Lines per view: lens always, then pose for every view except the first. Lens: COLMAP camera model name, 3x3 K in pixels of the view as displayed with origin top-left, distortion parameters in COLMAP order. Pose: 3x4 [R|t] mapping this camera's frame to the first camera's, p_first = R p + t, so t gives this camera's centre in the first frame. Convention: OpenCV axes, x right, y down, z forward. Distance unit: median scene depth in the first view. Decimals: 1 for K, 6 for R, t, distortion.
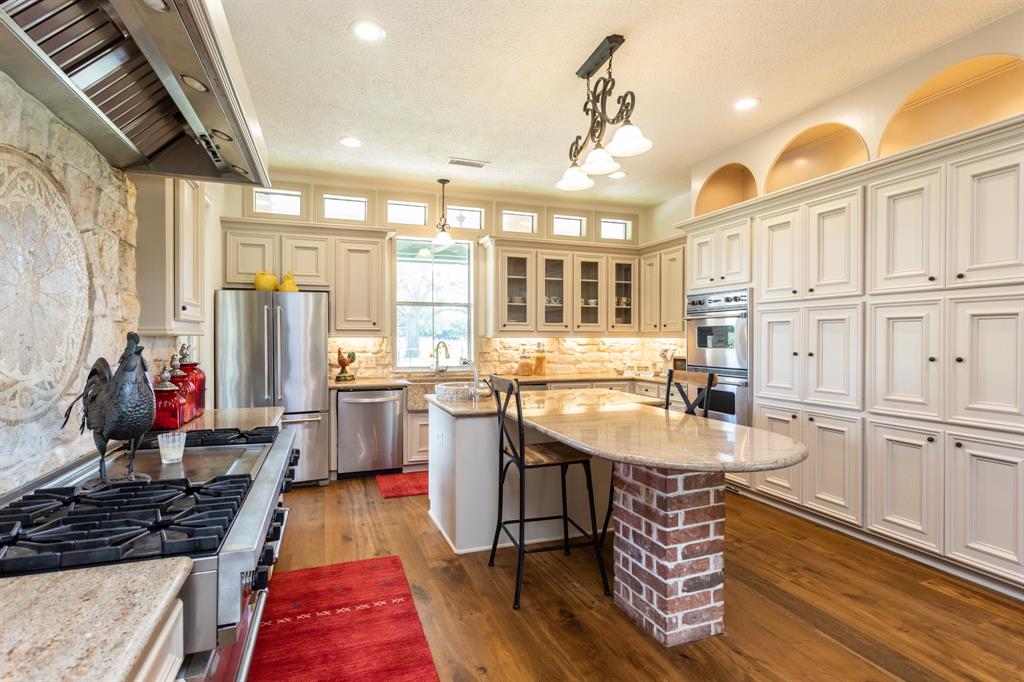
lens RADIAL K [[496.0, 0, 499.0], [0, 496.0, 338.8], [0, 0, 1]] dist [0.000902, -0.000339]
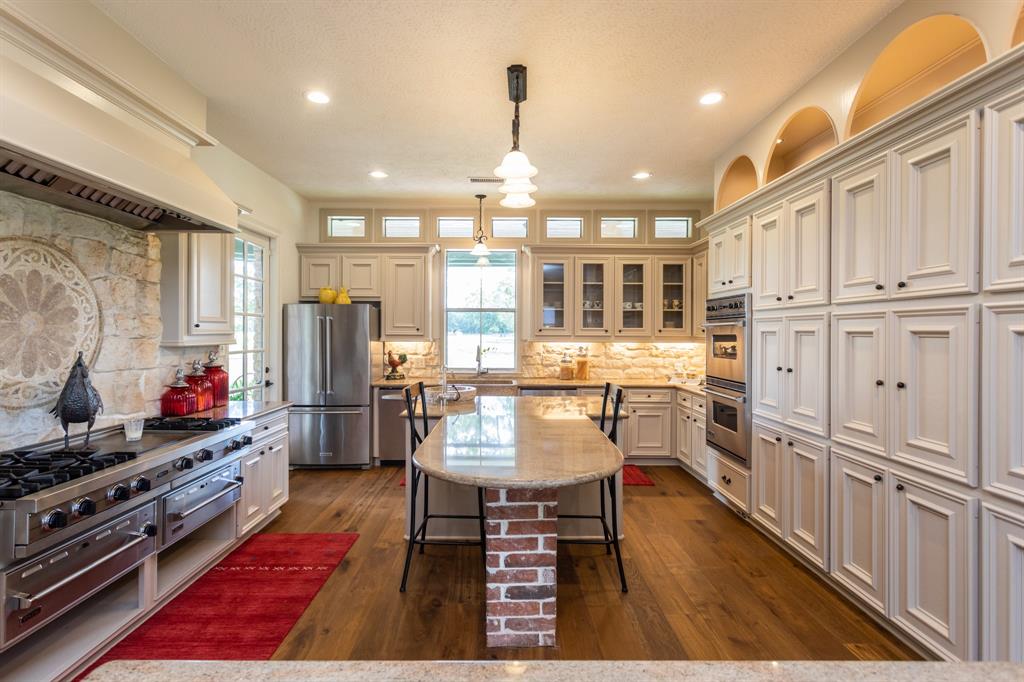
lens RADIAL K [[499.5, 0, 504.5], [0, 499.5, 331.2], [0, 0, 1]] dist [0.000345, 0.000488]
pose [[0.946165, 0.001919, -0.323678, 0.442300], [-0.003356, 0.999987, -0.003881, -0.033367], [0.323666, 0.004758, 0.946159, -0.006859]]
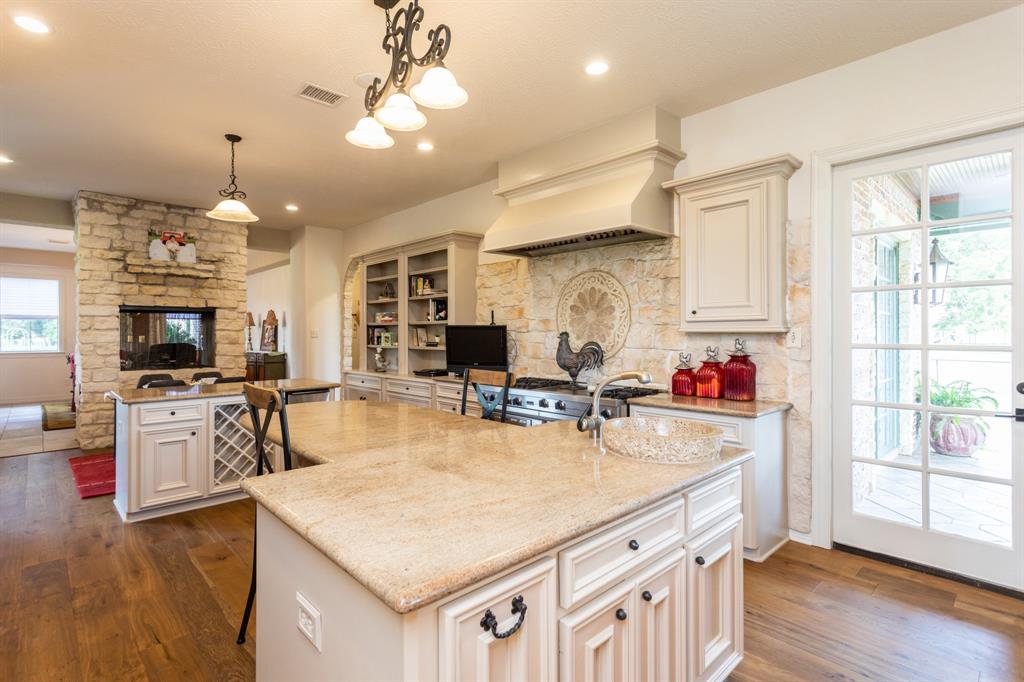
lens RADIAL K [[497.0, 0, 497.0], [0, 497.0, 337.6], [0, 0, 1]] dist [0.001276, 0.002080]
pose [[-0.916043, 0.005580, -0.401040, 0.318936], [0.000244, 0.999911, 0.013355, -0.007675], [0.401079, 0.012136, -0.915963, 1.540195]]
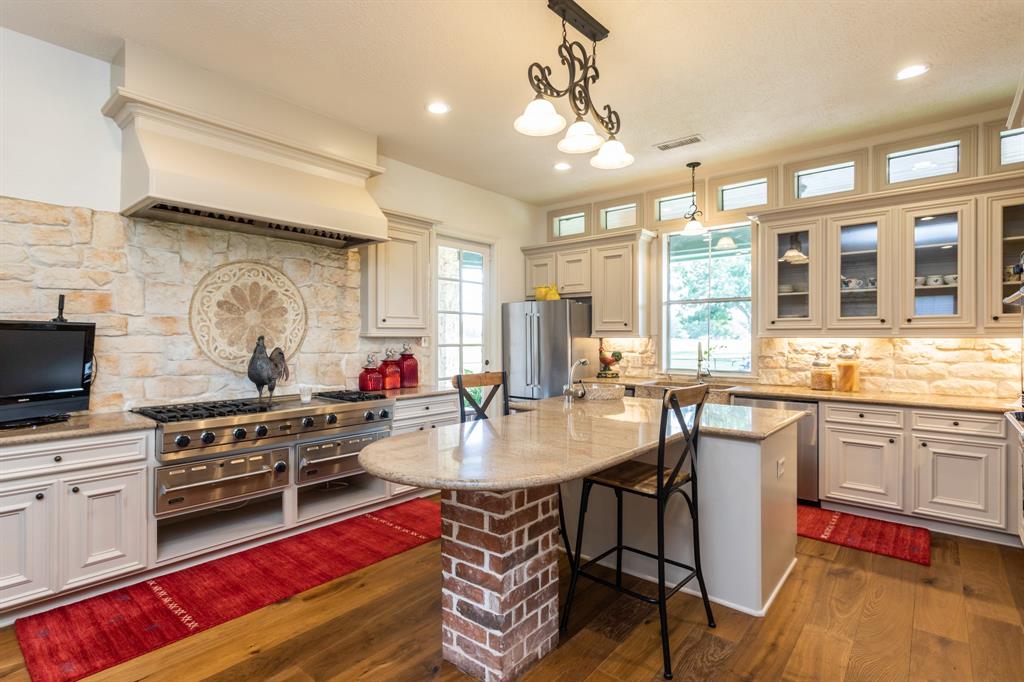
lens RADIAL K [[497.0, 0, 497.0], [0, 497.0, 337.6], [0, 0, 1]] dist [0.001276, 0.002080]
pose [[0.498275, -0.001158, -0.867018, 0.757618], [-0.001599, 0.999996, -0.002254, -0.000403], [0.867017, 0.002510, 0.498271, 0.372043]]
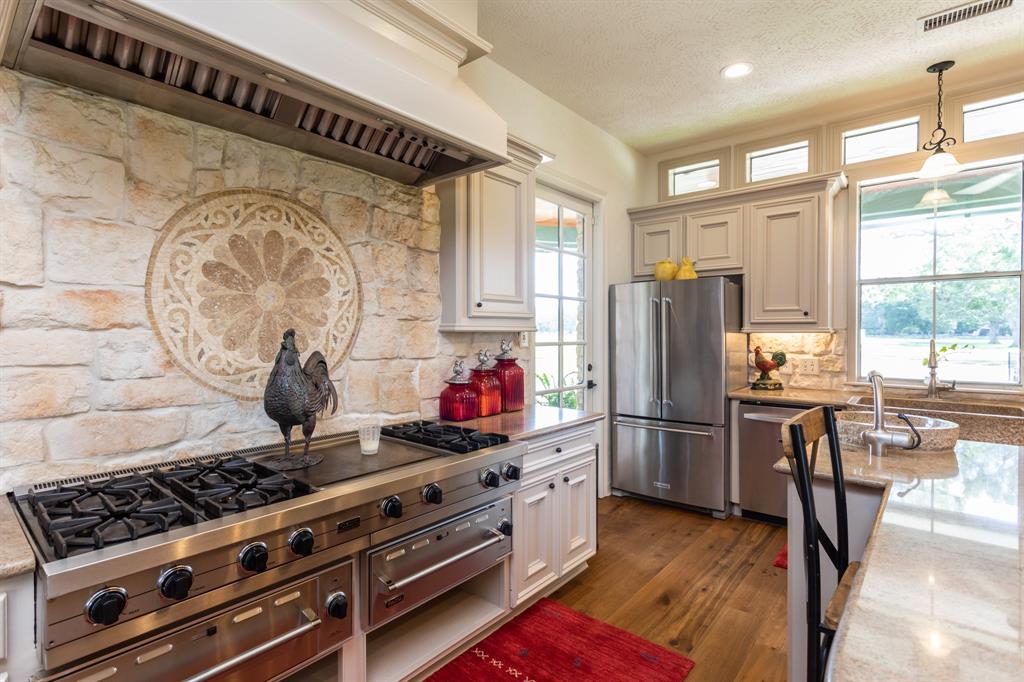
lens RADIAL K [[496.0, 0, 499.0], [0, 496.0, 338.8], [0, 0, 1]] dist [0.000902, -0.000339]
pose [[0.504825, 0.008769, -0.863177, 0.206523], [-0.000730, 0.999952, 0.009732, -0.001231], [0.863222, -0.004283, 0.504807, 0.387397]]
